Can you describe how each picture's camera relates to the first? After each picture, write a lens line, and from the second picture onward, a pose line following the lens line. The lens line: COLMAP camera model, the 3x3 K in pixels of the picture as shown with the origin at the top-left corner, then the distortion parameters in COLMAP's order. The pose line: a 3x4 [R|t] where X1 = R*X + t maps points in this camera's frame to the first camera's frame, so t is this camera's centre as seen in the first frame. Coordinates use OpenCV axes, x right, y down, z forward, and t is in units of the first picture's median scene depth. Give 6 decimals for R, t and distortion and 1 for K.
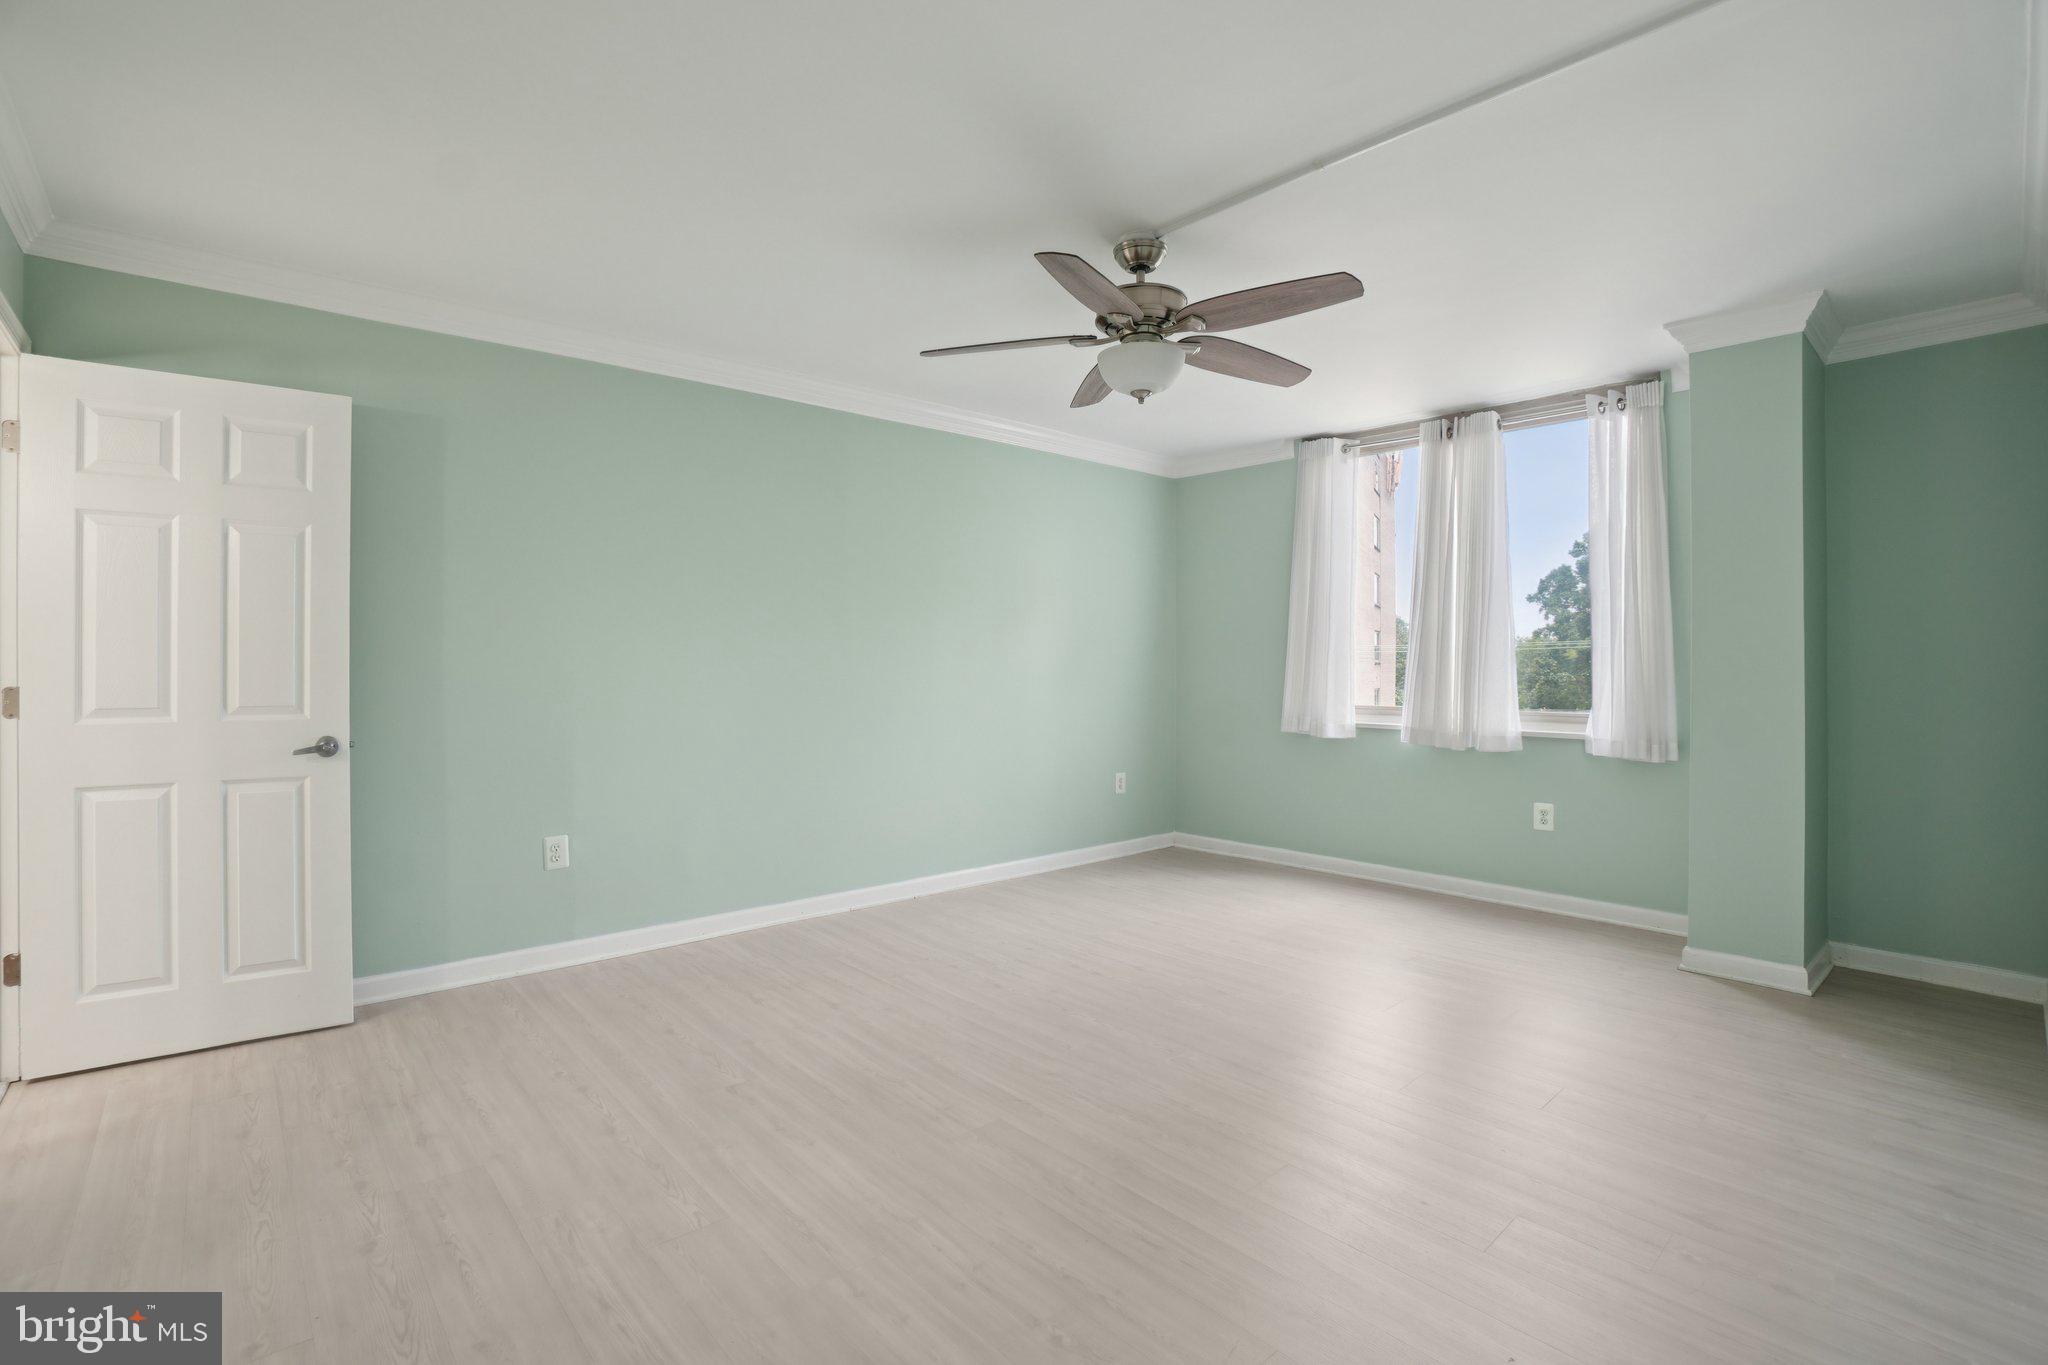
lens RADIAL K [[948.4, 0, 996.5], [0, 948.4, 684.6], [0, 0, 1]] dist [-0.060640, 0.023320]
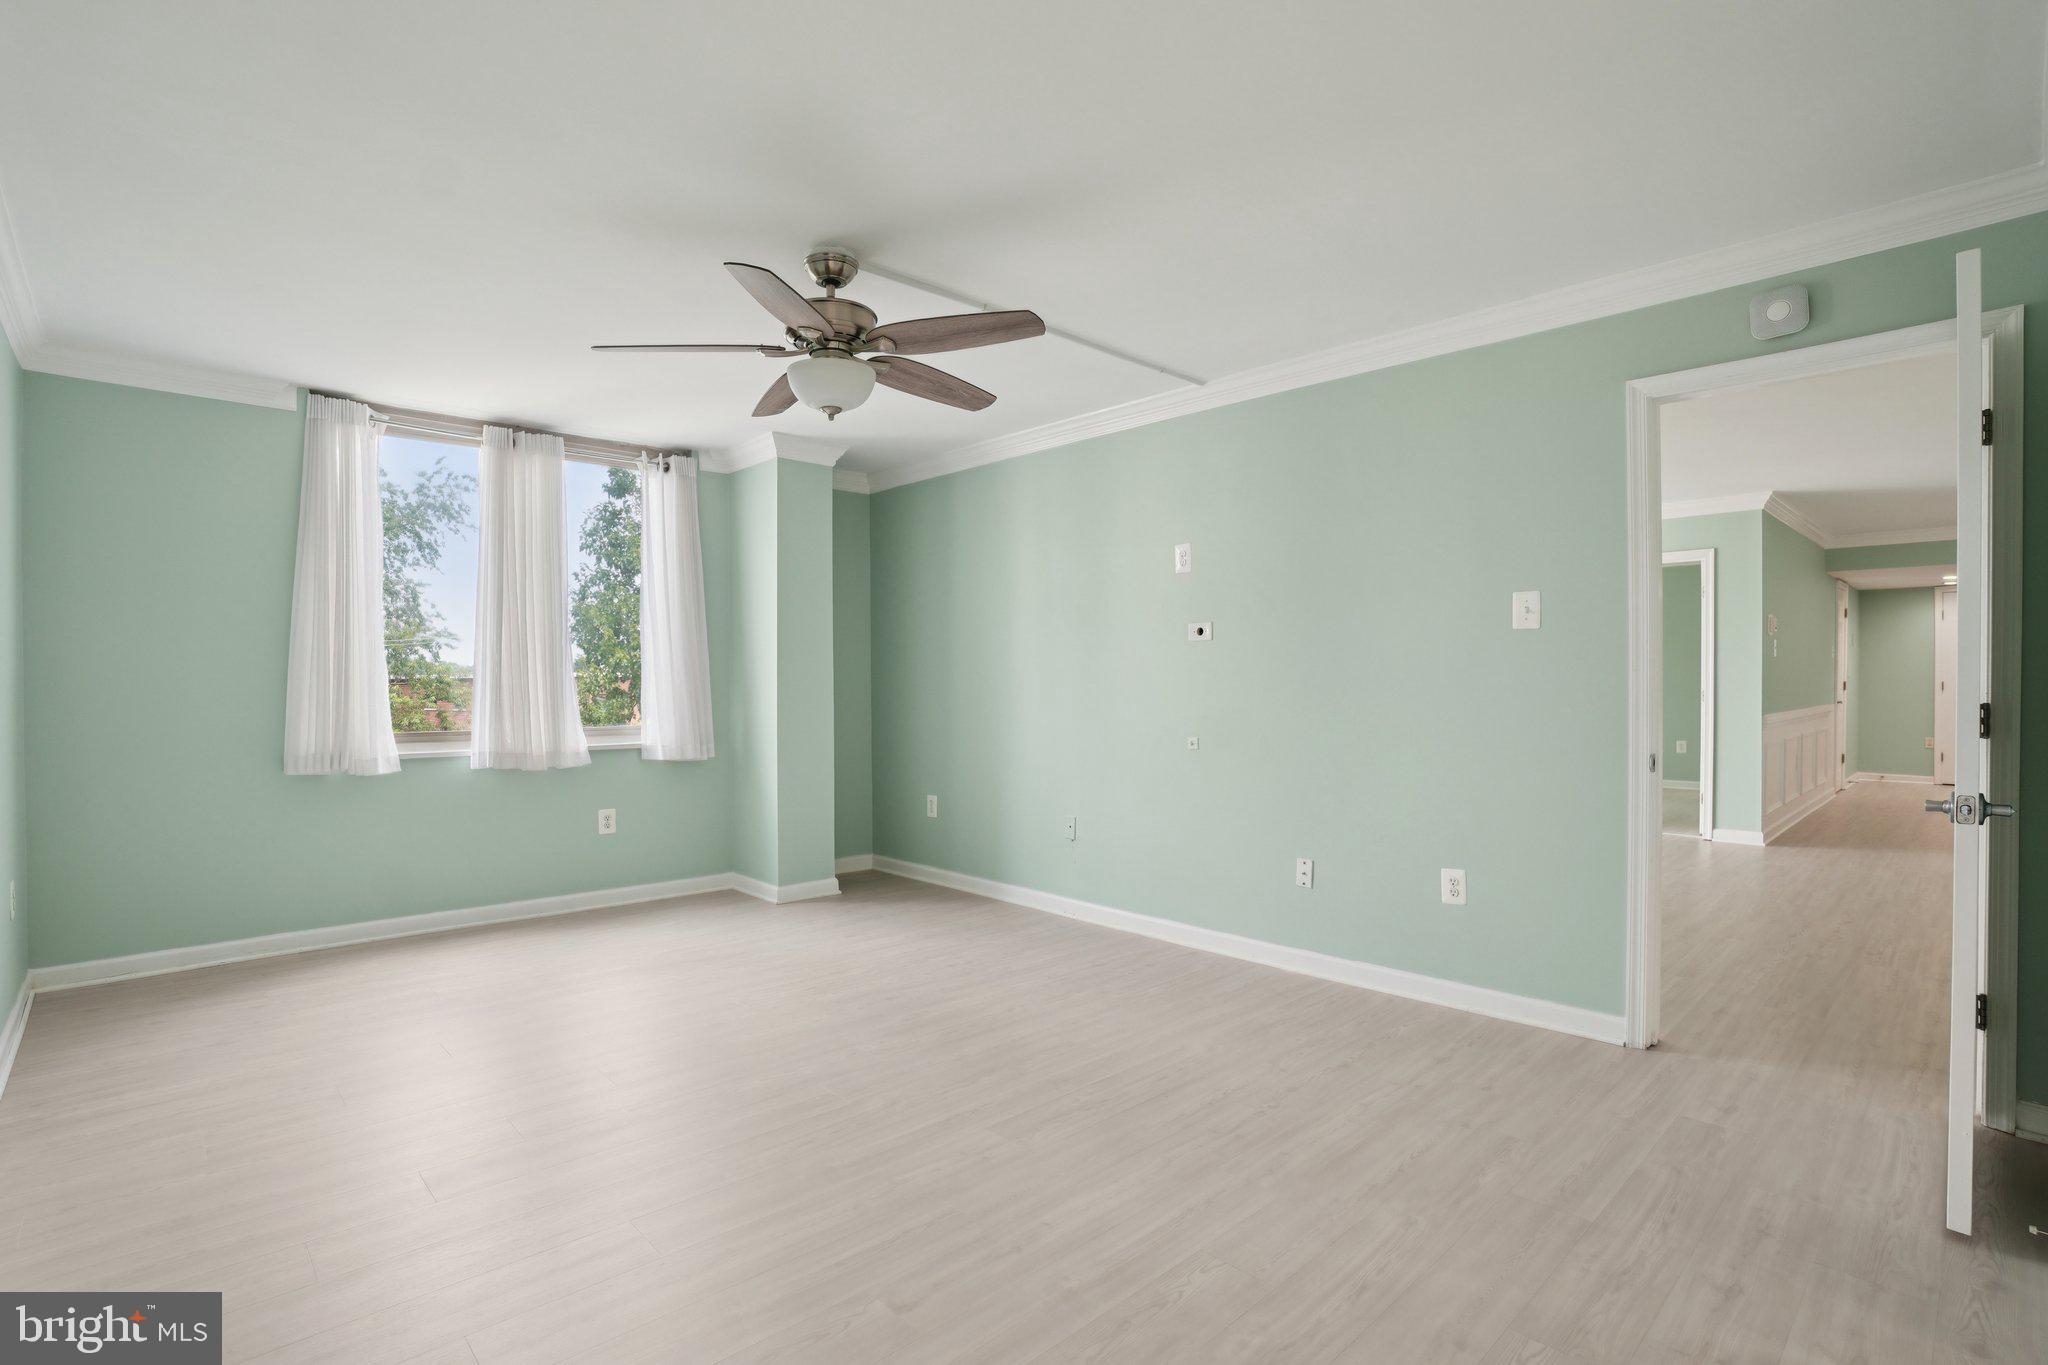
lens RADIAL K [[987.6, 0, 1030.5], [0, 987.6, 696.0], [0, 0, 1]] dist [-0.038537, -0.000004]
pose [[-0.059156, -0.014074, 0.998150, -0.622908], [0.028852, 0.999459, 0.015802, -0.010665], [-0.997832, 0.029733, -0.058718, 0.594369]]
